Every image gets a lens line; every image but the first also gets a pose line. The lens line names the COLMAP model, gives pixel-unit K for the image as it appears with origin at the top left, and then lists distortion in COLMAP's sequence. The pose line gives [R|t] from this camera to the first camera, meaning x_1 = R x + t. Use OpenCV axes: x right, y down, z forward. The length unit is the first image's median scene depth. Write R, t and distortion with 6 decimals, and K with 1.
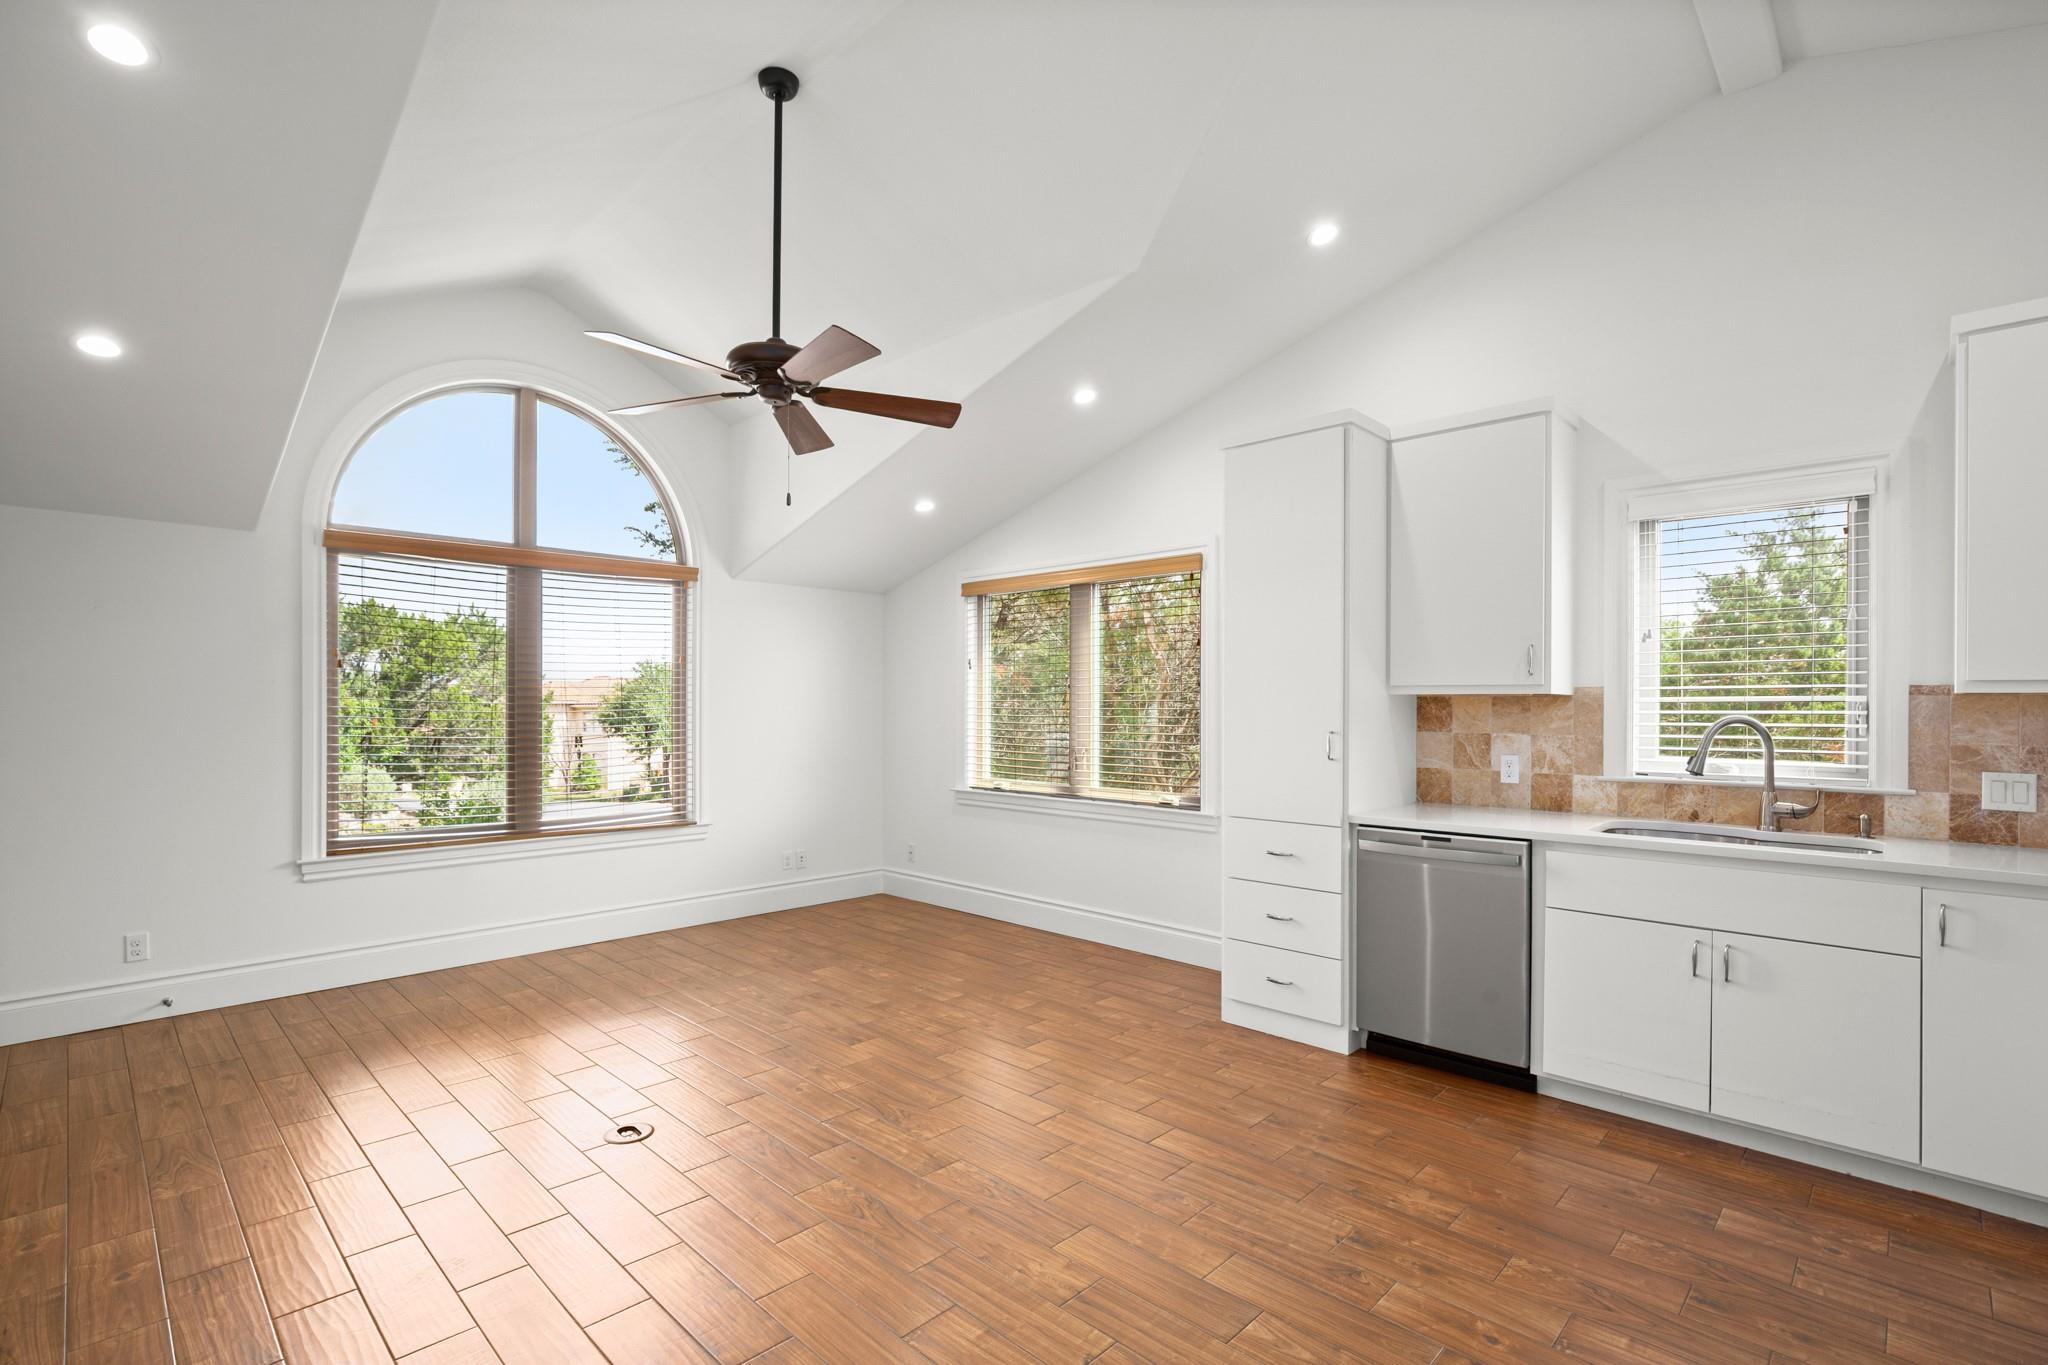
lens RADIAL K [[932.4, 0, 1036.6], [0, 932.4, 705.1], [0, 0, 1]] dist [-0.015194, 0.000546]
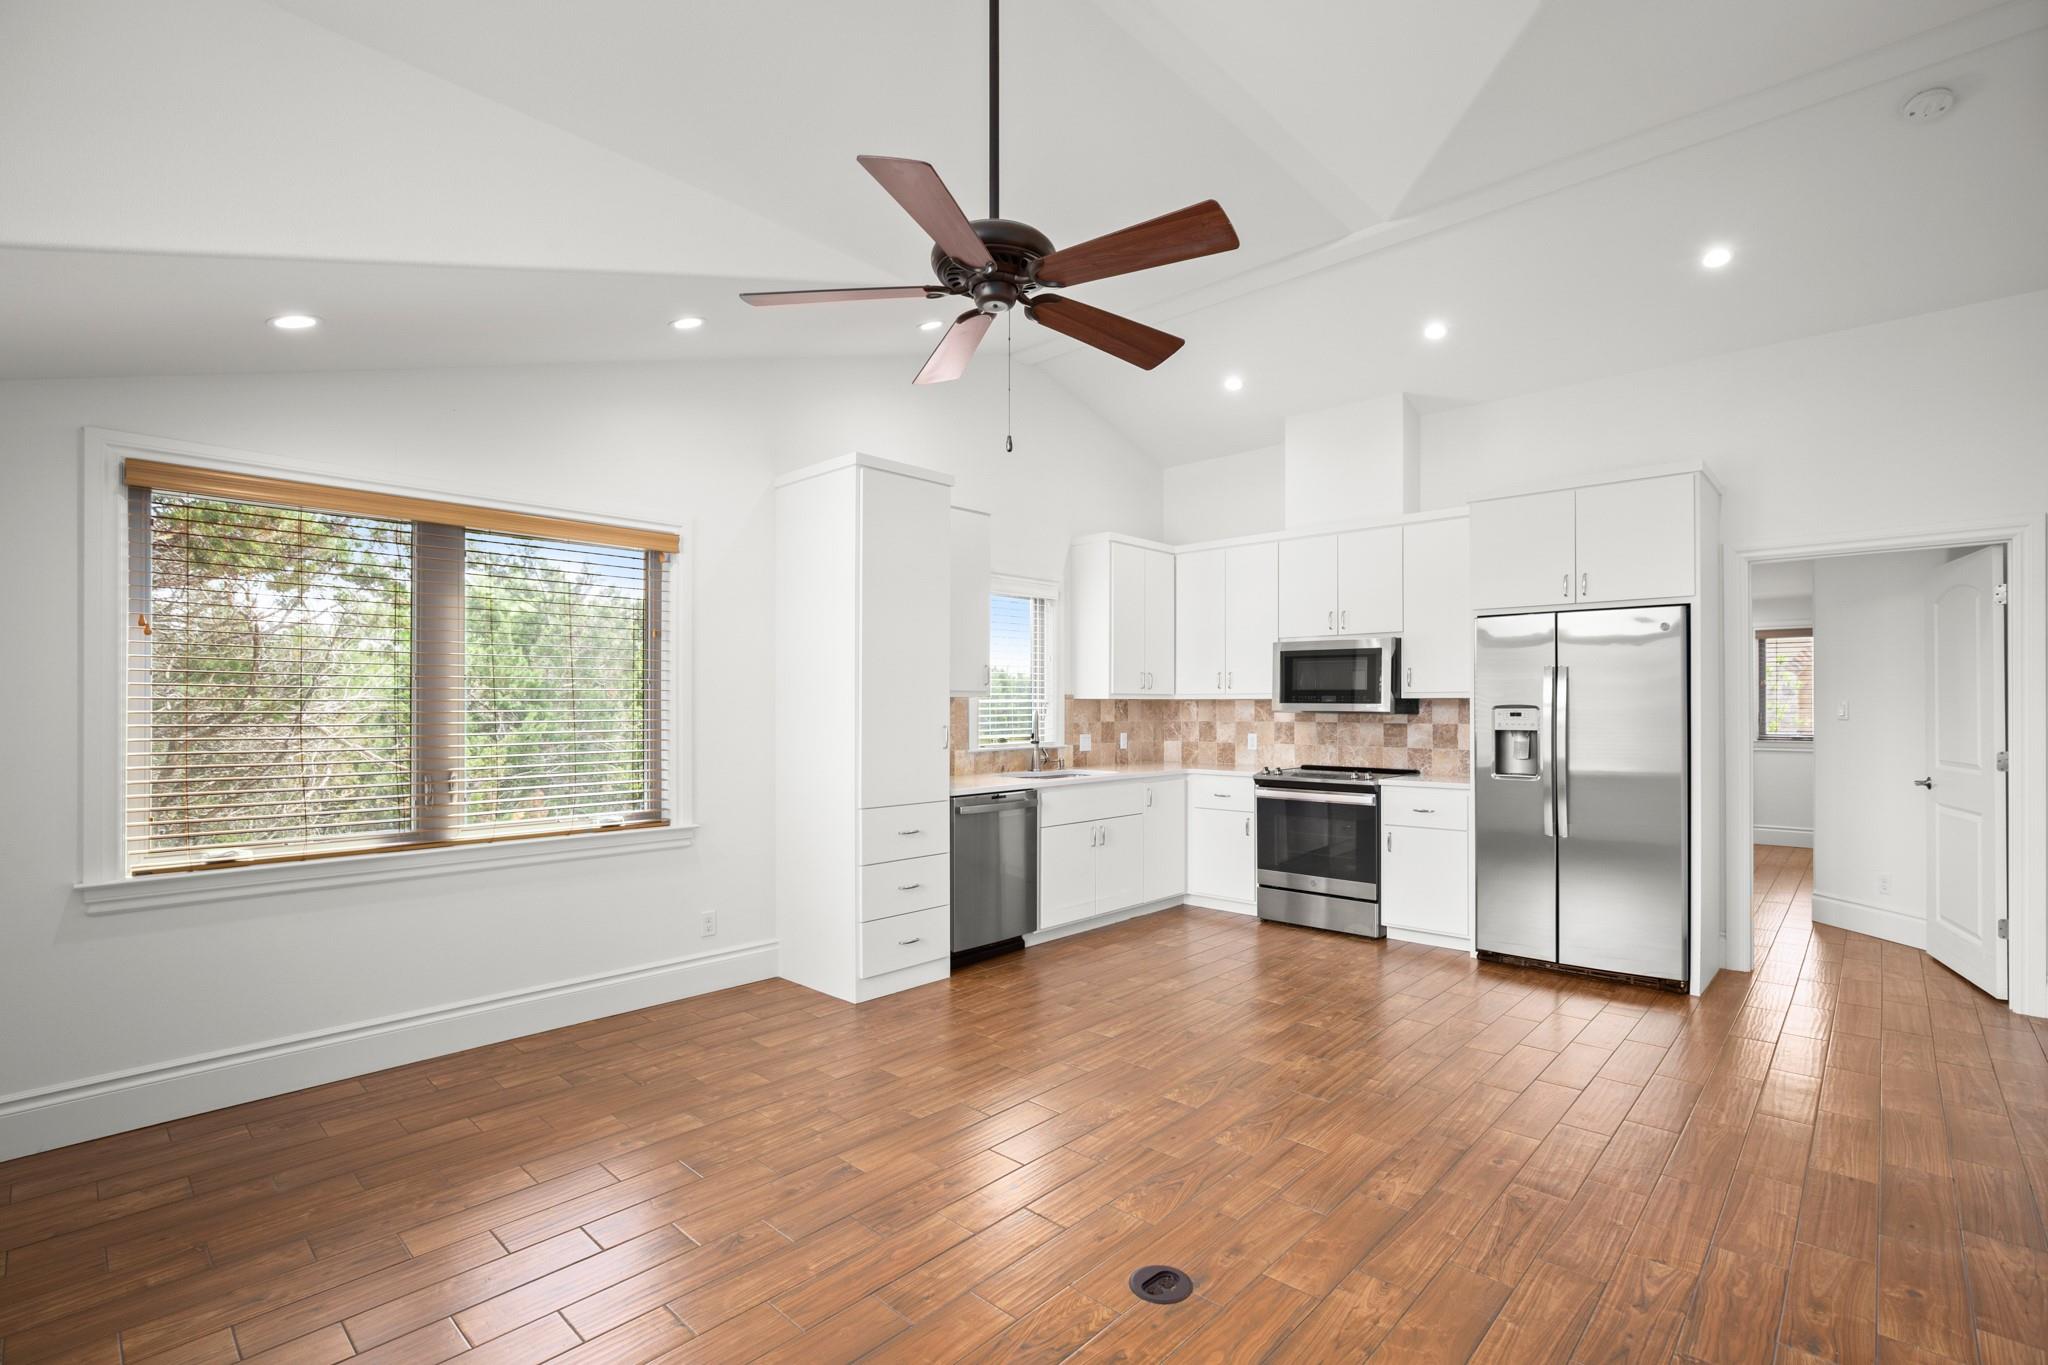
lens RADIAL K [[932.4, 0, 1036.6], [0, 932.4, 705.1], [0, 0, 1]] dist [-0.015194, 0.000546]
pose [[-0.009271, -0.003232, 0.999952, -0.950826], [0.001142, 0.999994, 0.003243, -0.003298], [-0.999956, 0.001172, -0.009267, 0.890598]]
